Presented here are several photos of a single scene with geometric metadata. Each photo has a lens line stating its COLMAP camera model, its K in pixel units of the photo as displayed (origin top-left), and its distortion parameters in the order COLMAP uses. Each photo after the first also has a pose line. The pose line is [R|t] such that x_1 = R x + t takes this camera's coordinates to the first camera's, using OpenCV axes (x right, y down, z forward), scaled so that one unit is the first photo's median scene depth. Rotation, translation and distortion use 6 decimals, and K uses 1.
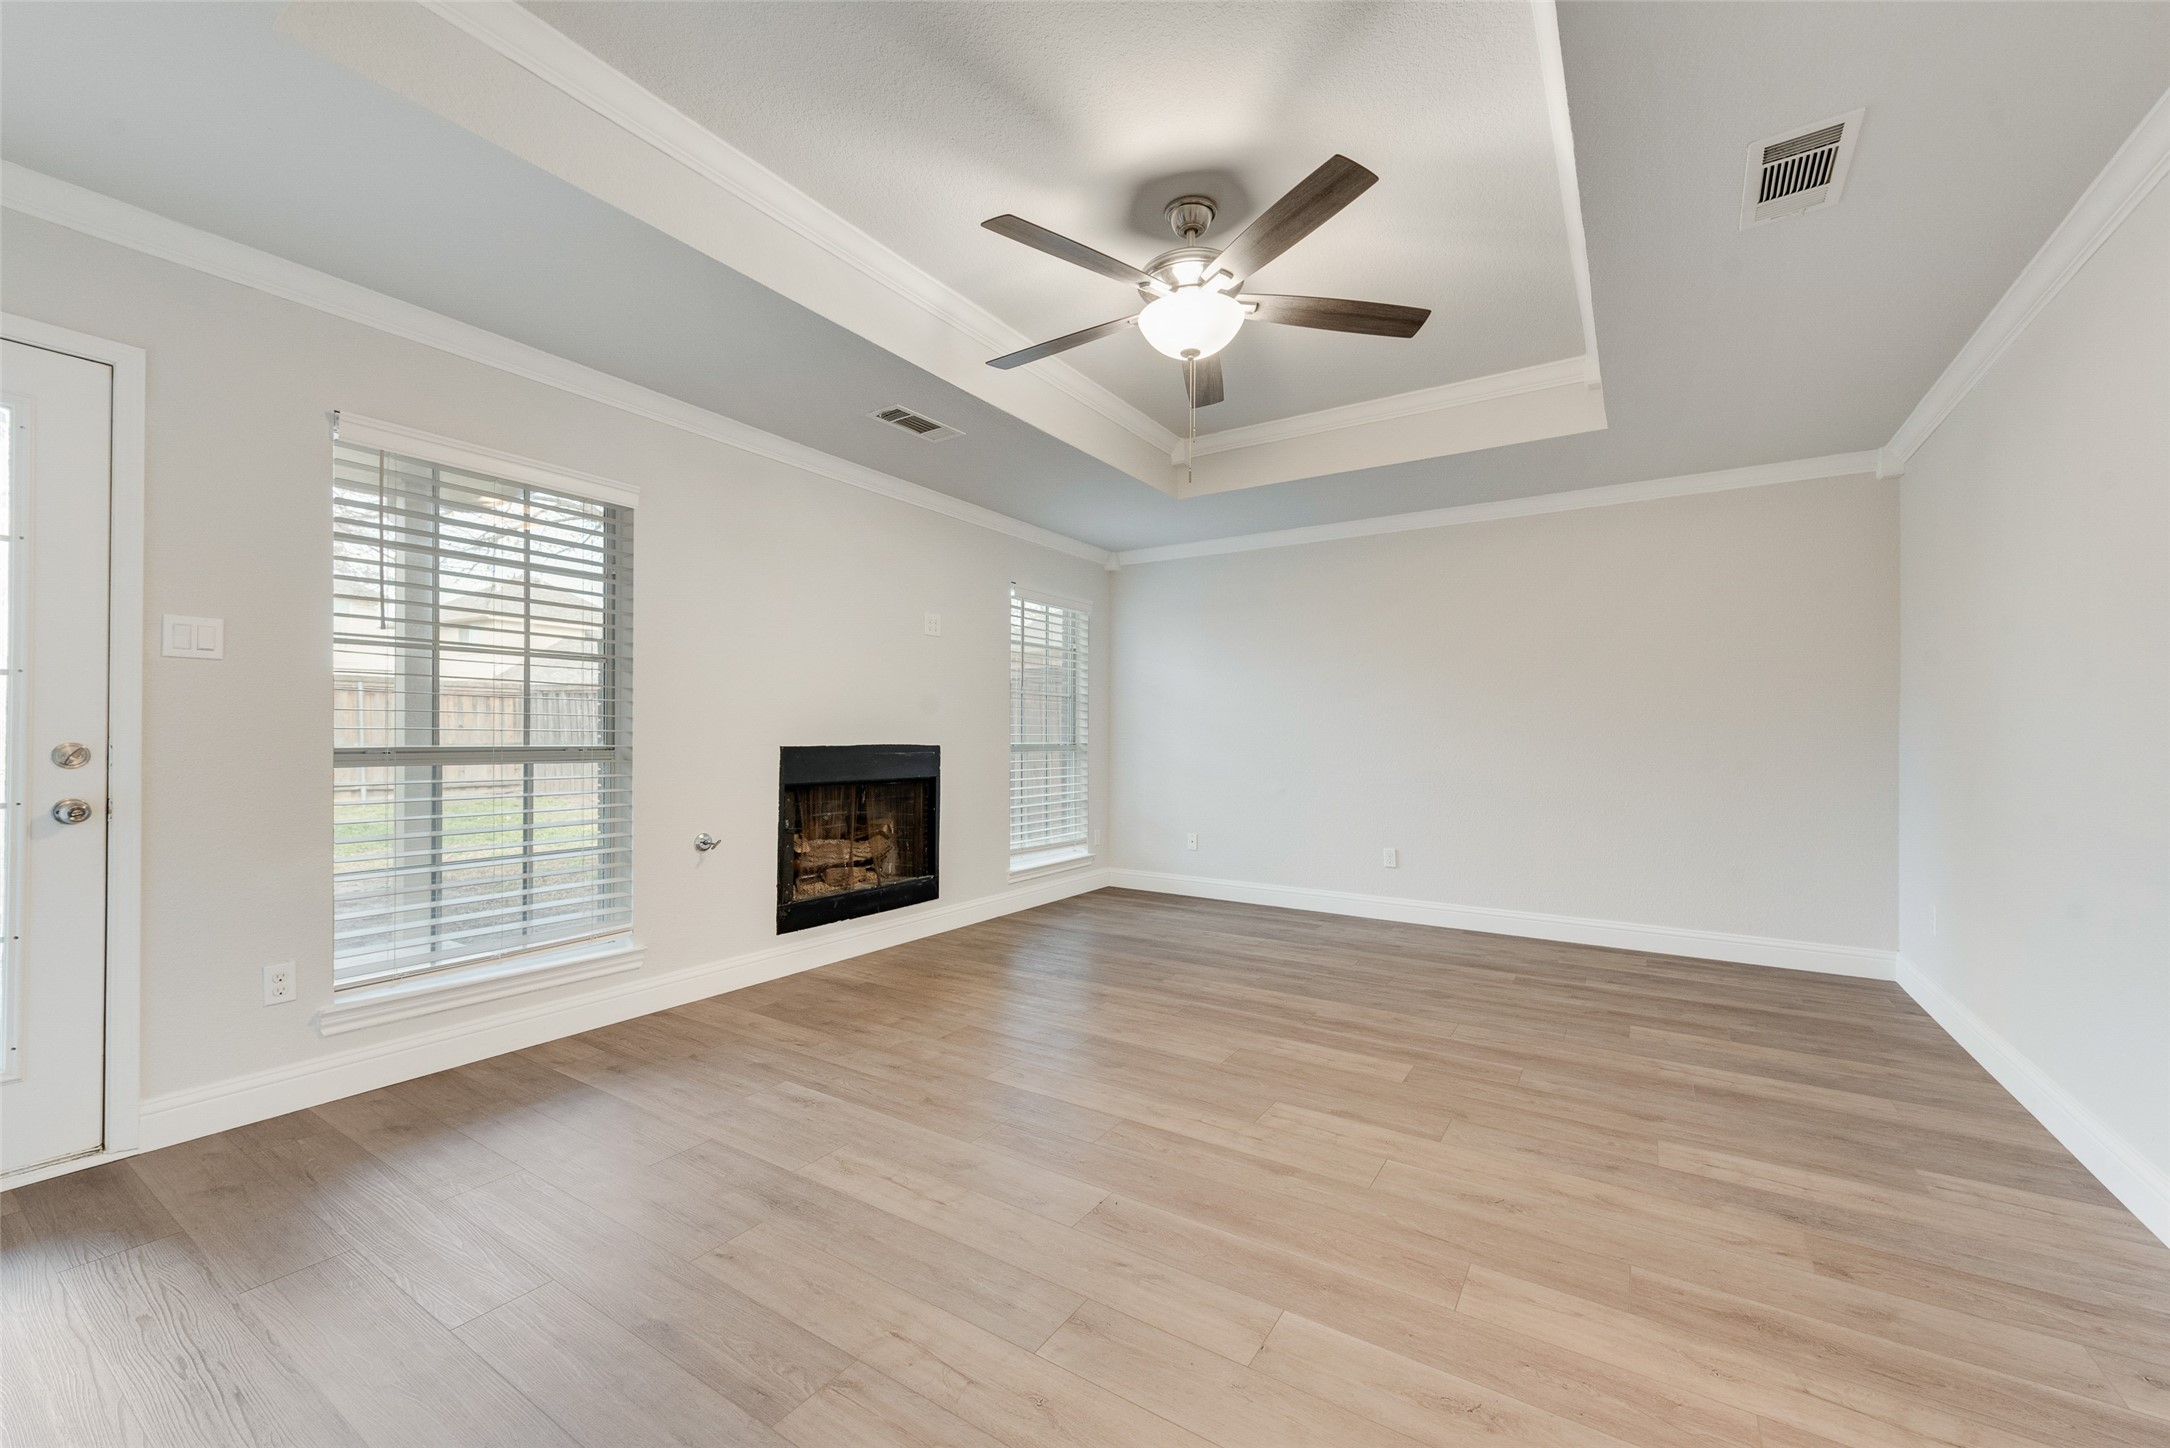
lens RADIAL K [[853.8, 0, 1083.1], [0, 853.8, 732.2], [0, 0, 1]] dist [0.014031, -0.003139]
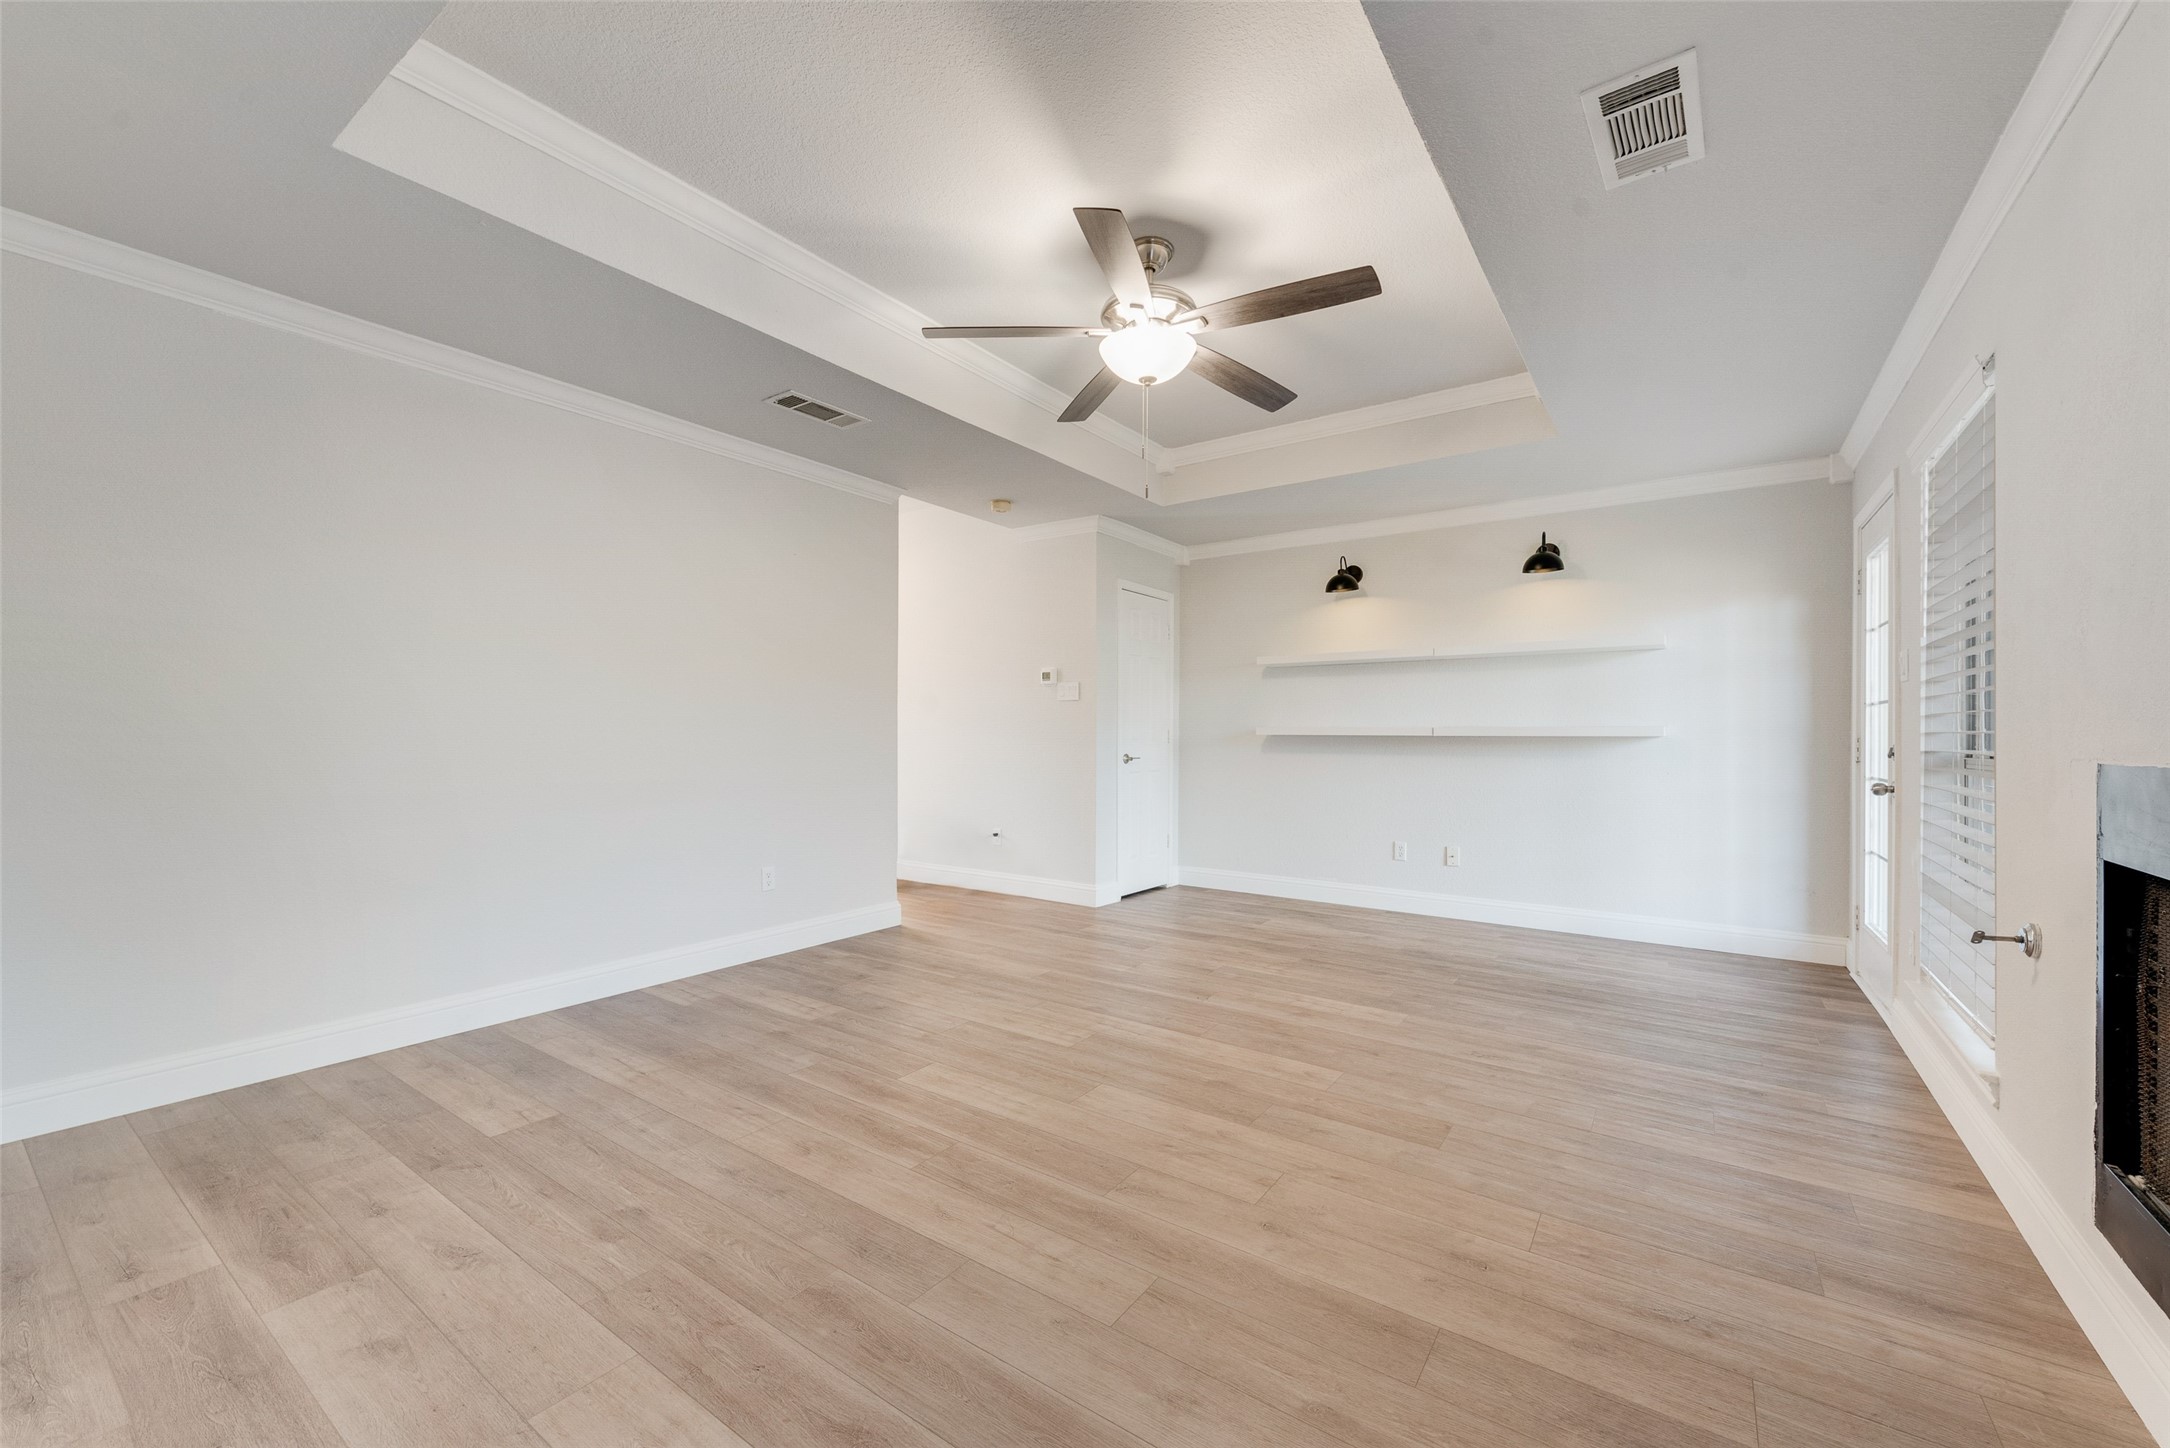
lens RADIAL K [[853.8, 0, 1084.7], [0, 853.8, 726.6], [0, 0, 1]] dist [0.014031, -0.003139]
pose [[-0.999345, -0.009613, 0.034896, 0.123104], [-0.010117, 0.999847, -0.014288, 0.010907], [-0.034753, -0.014631, -0.999289, 1.581112]]
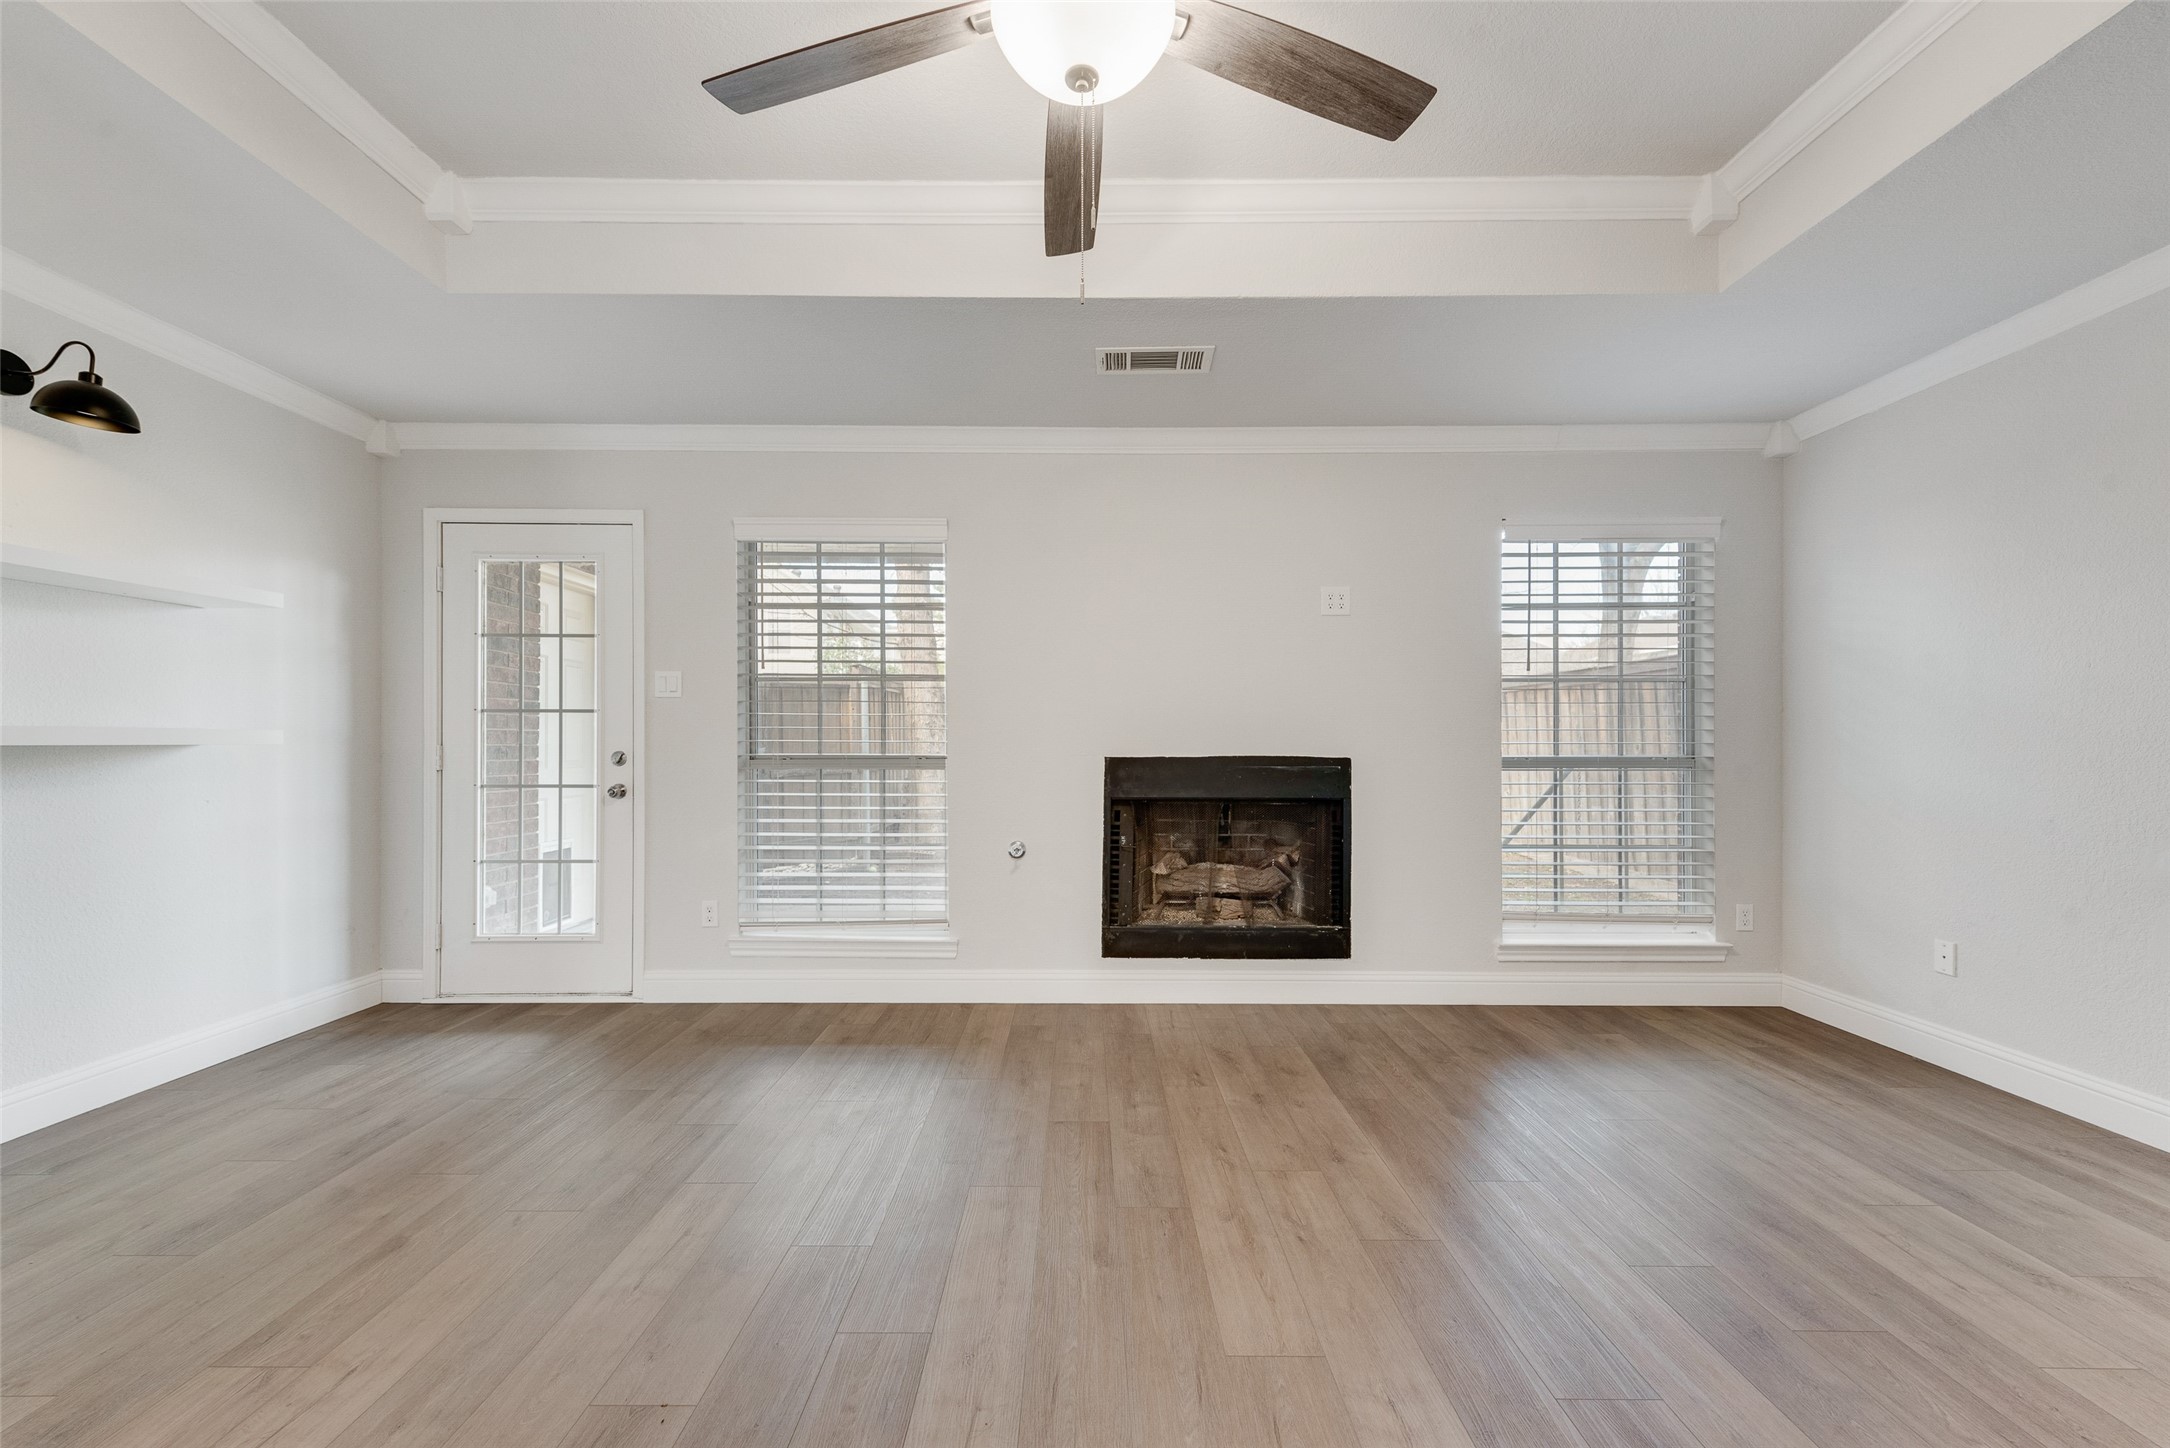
lens RADIAL K [[853.8, 0, 1081.3], [0, 853.8, 742.0], [0, 0, 1]] dist [0.014031, -0.003139]
pose [[0.546926, -0.007053, -0.837151, 0.460243], [0.005749, 0.999973, -0.004669, 0.004973], [0.837161, -0.002259, 0.546952, 0.515854]]
